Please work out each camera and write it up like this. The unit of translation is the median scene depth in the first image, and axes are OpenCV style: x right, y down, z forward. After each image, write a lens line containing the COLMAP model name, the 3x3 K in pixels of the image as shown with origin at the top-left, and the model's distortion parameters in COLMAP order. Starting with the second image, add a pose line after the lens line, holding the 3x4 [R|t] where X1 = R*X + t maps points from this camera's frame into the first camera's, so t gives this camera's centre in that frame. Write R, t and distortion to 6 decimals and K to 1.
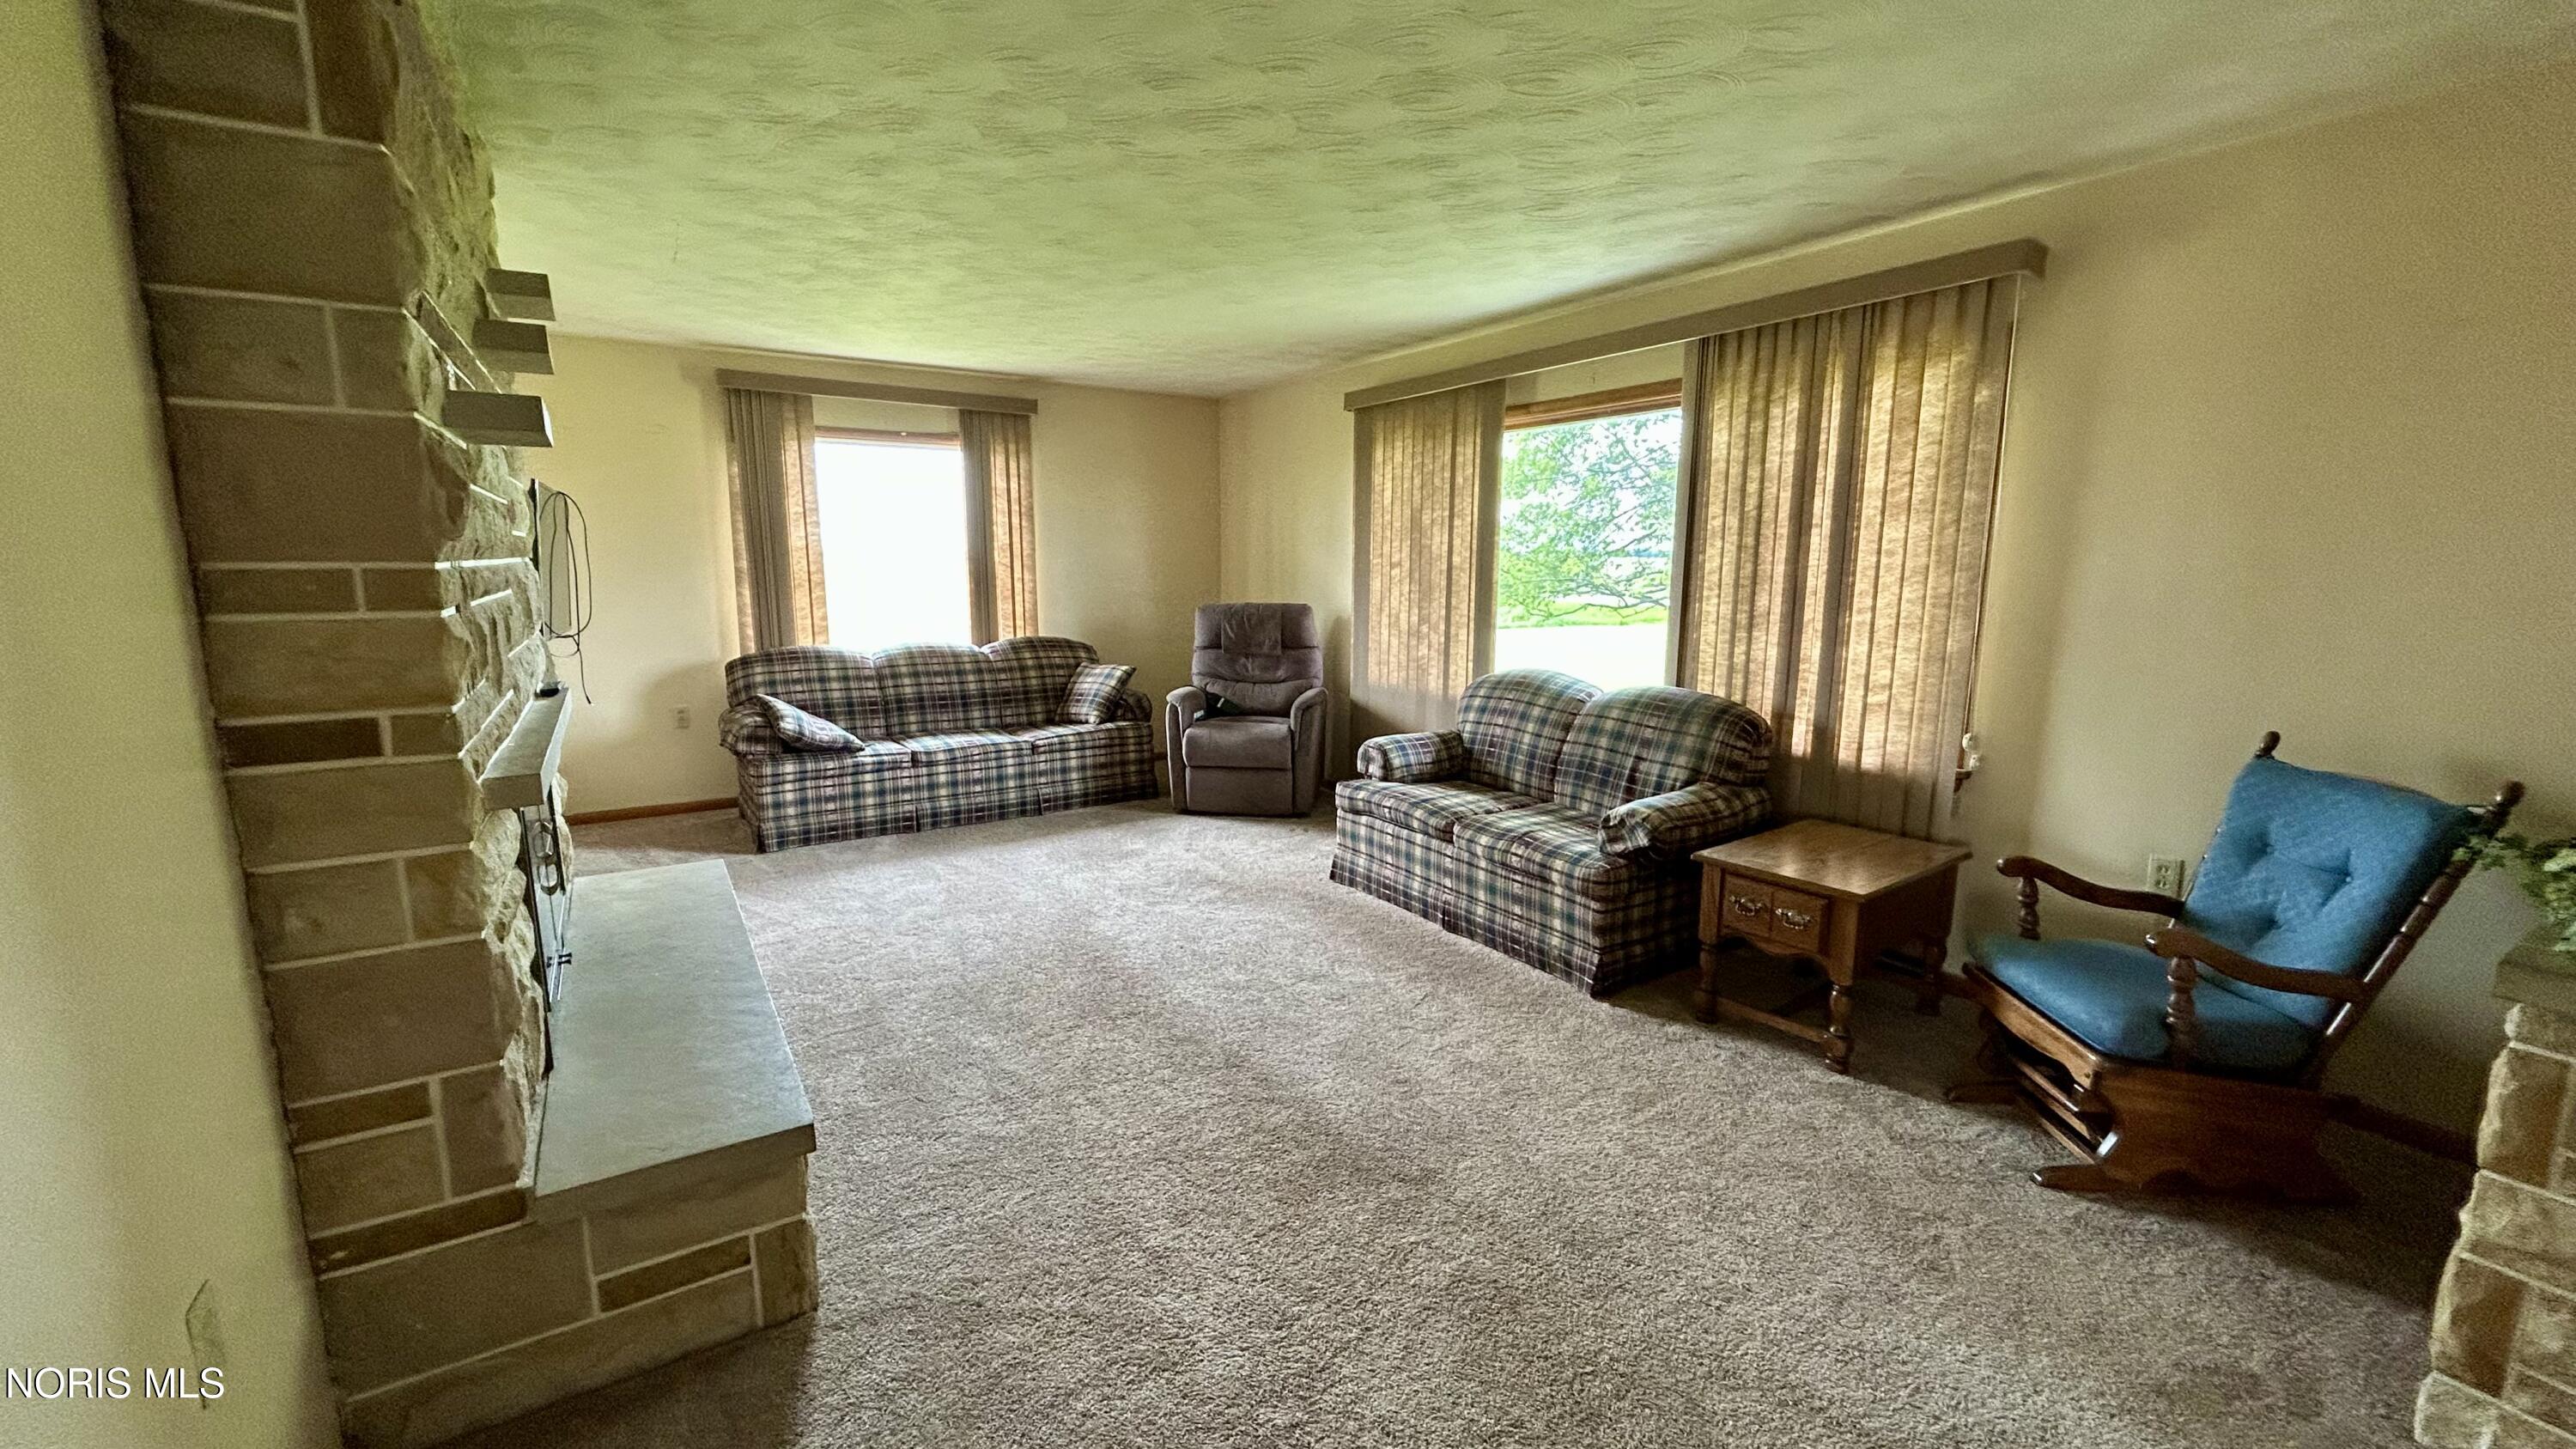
lens RADIAL K [[1033.5, 0, 1291.8], [0, 1033.5, 730.7], [0, 0, 1]] dist [-0.000020, -0.000316]
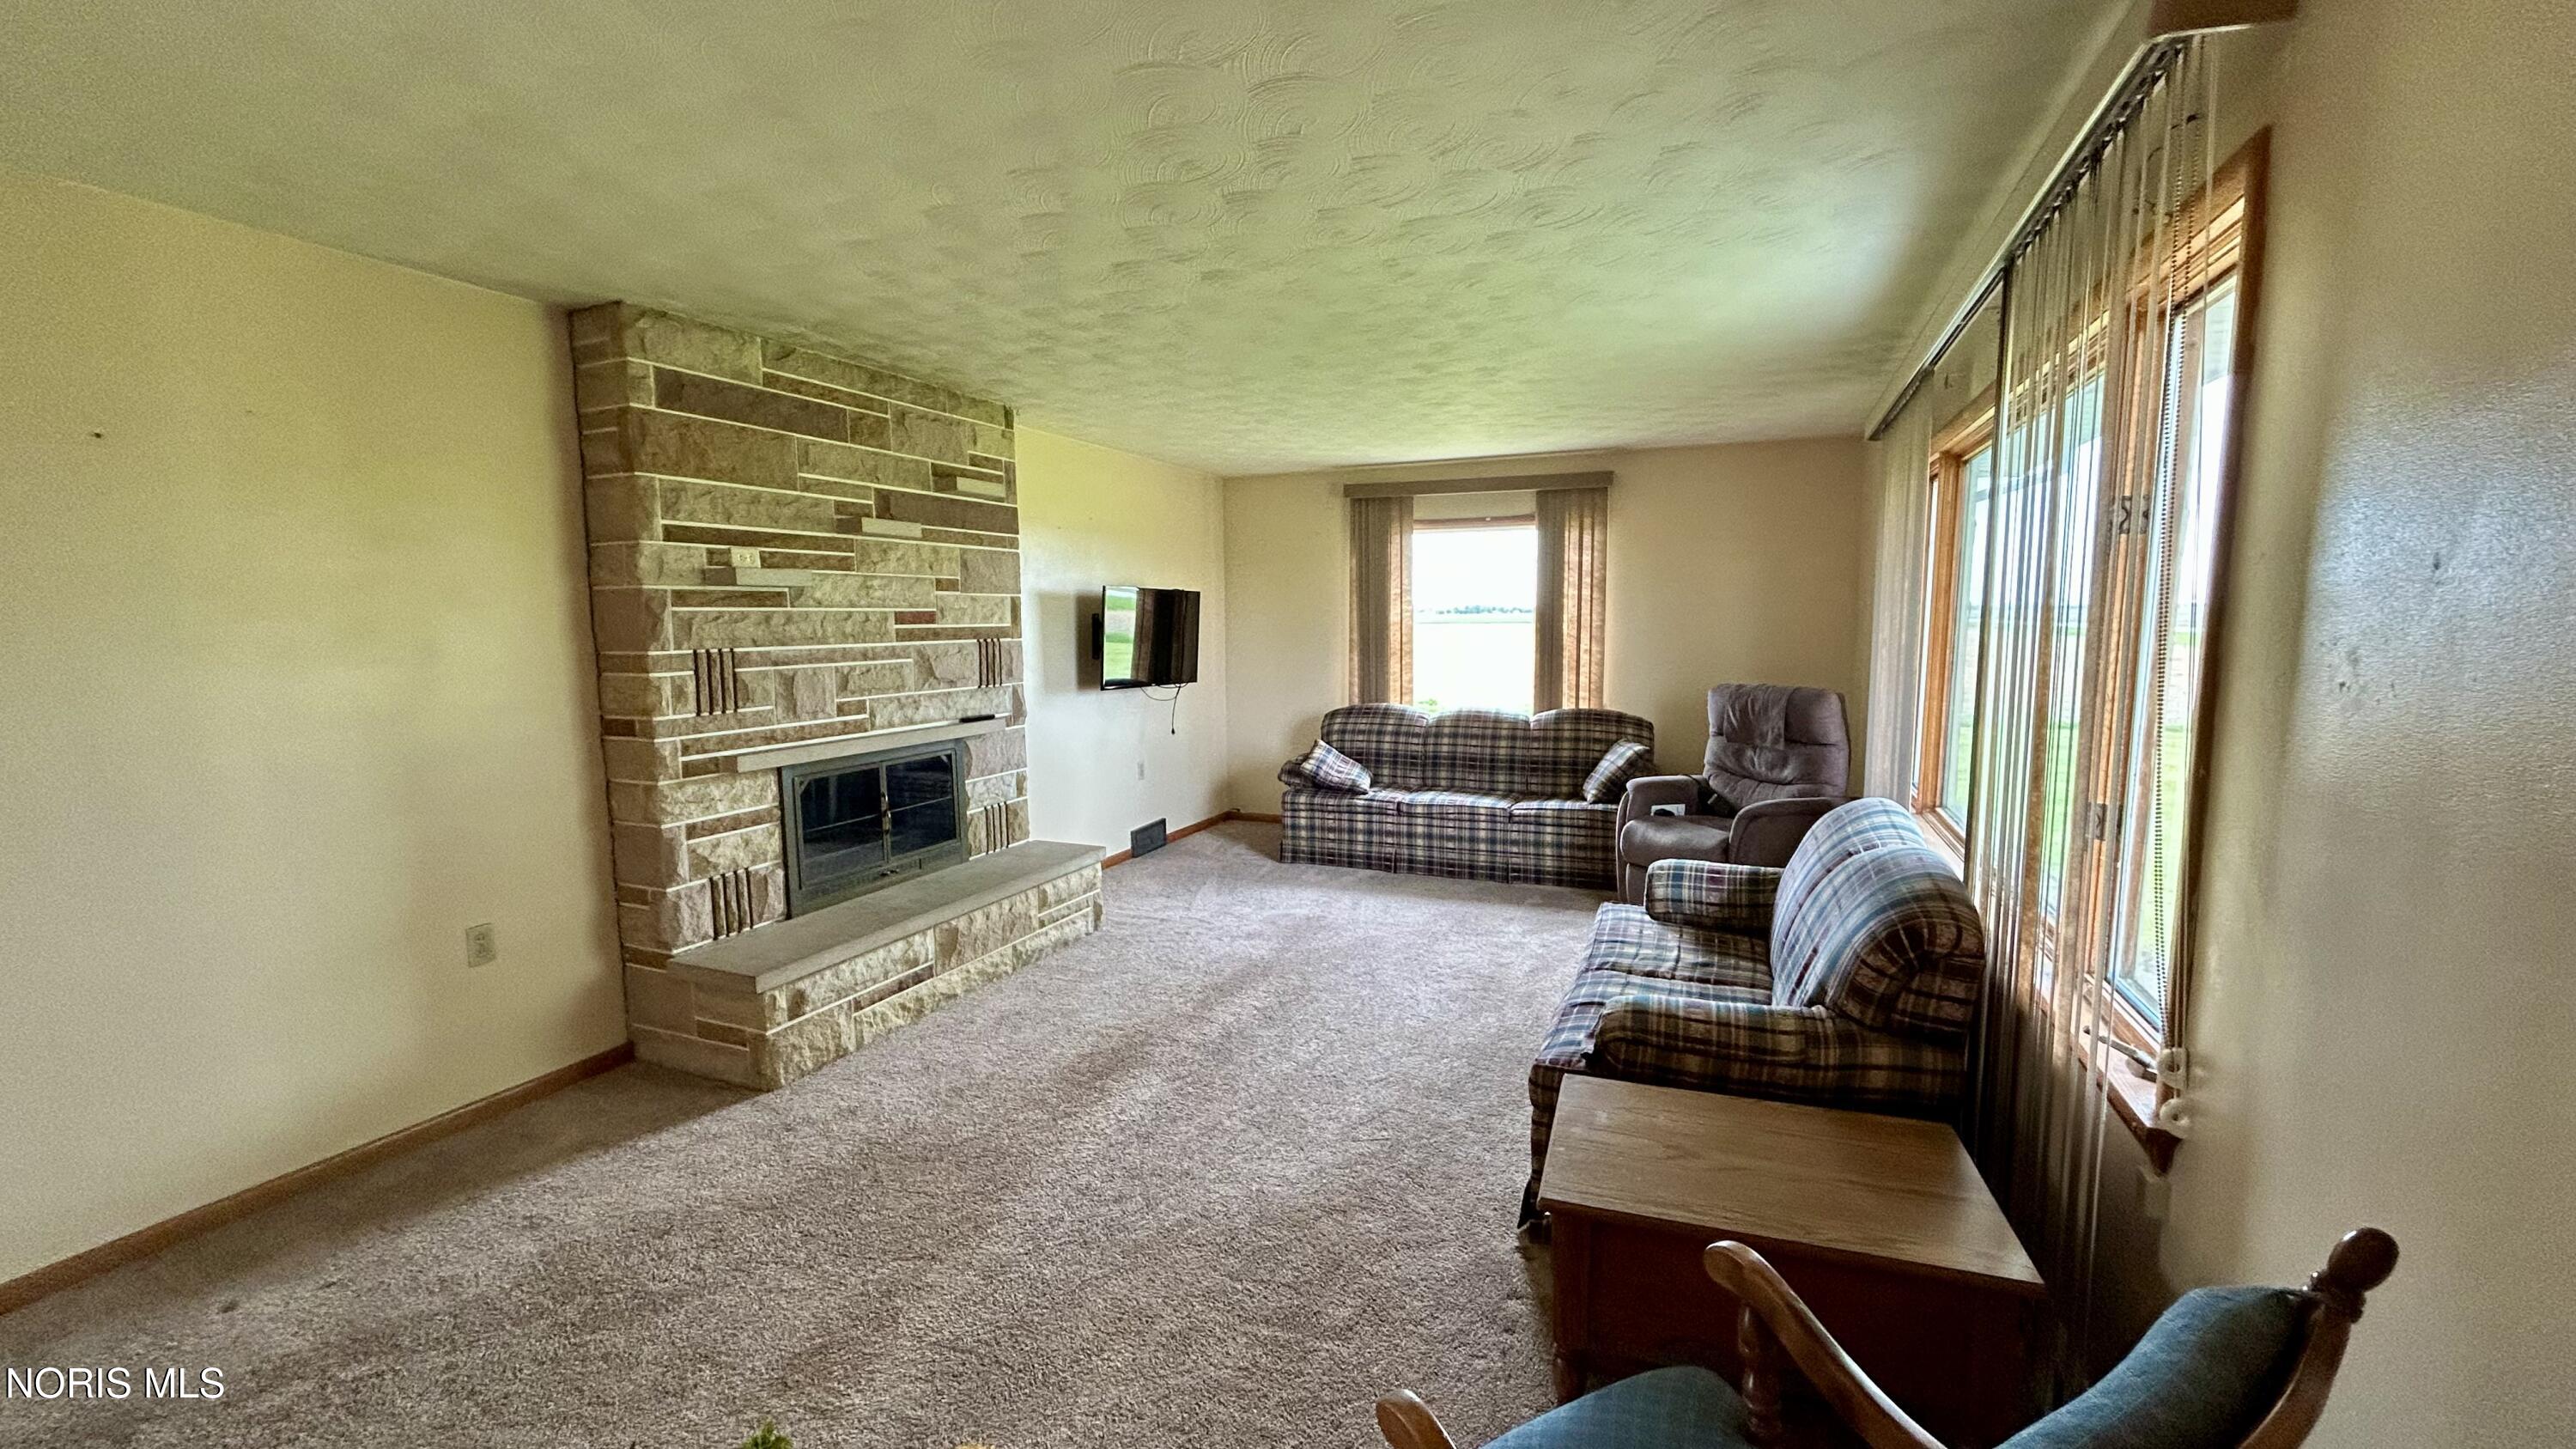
lens RADIAL K [[1033.5, 0, 1291.8], [0, 1033.5, 730.7], [0, 0, 1]] dist [-0.000020, -0.000316]
pose [[0.551028, 0.082004, -0.830448, 0.462605], [-0.126934, 0.991816, 0.013714, -0.052862], [0.824776, 0.097855, 0.556928, 0.240938]]
